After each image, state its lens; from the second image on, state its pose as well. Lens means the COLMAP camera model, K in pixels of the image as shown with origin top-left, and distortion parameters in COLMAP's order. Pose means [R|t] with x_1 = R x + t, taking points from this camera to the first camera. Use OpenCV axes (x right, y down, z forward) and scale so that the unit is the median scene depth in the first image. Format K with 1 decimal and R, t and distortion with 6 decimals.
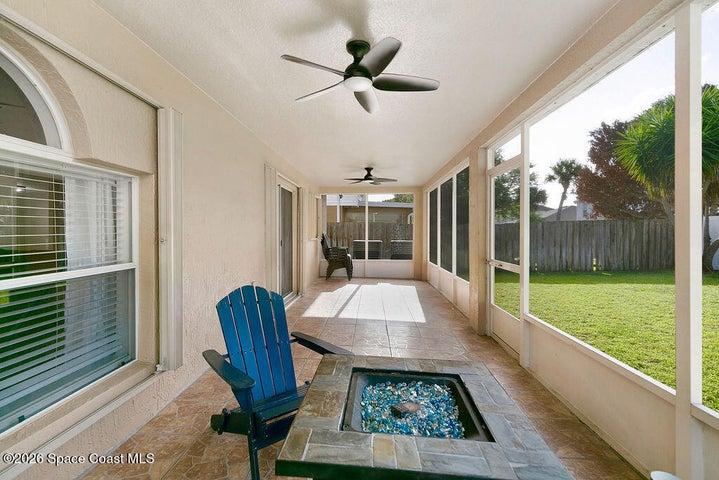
lens RADIAL K [[333.2, 0, 360.0], [0, 333.2, 234.4], [0, 0, 1]] dist [0.003154, -0.000228]
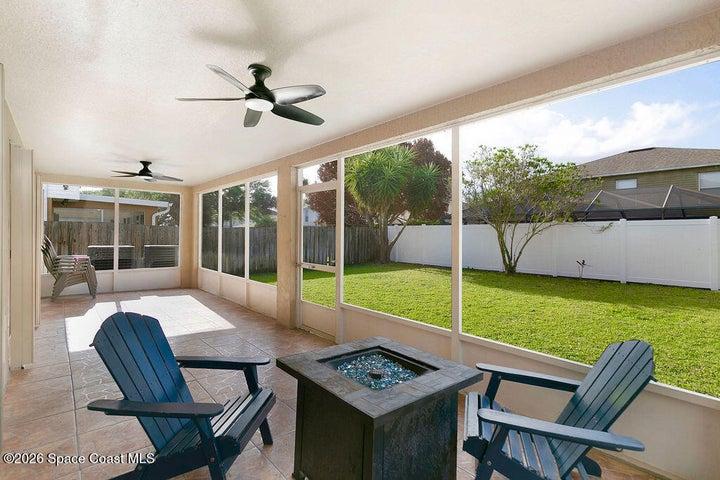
lens RADIAL K [[333.7, 0, 360.5], [0, 333.7, 234.4], [0, 0, 1]] dist [0.003154, -0.000228]
pose [[0.710591, 0.006766, 0.703573, -0.135350], [-0.004842, 0.999977, -0.004727, -0.009165], [-0.703589, -0.000048, 0.710607, 0.005301]]
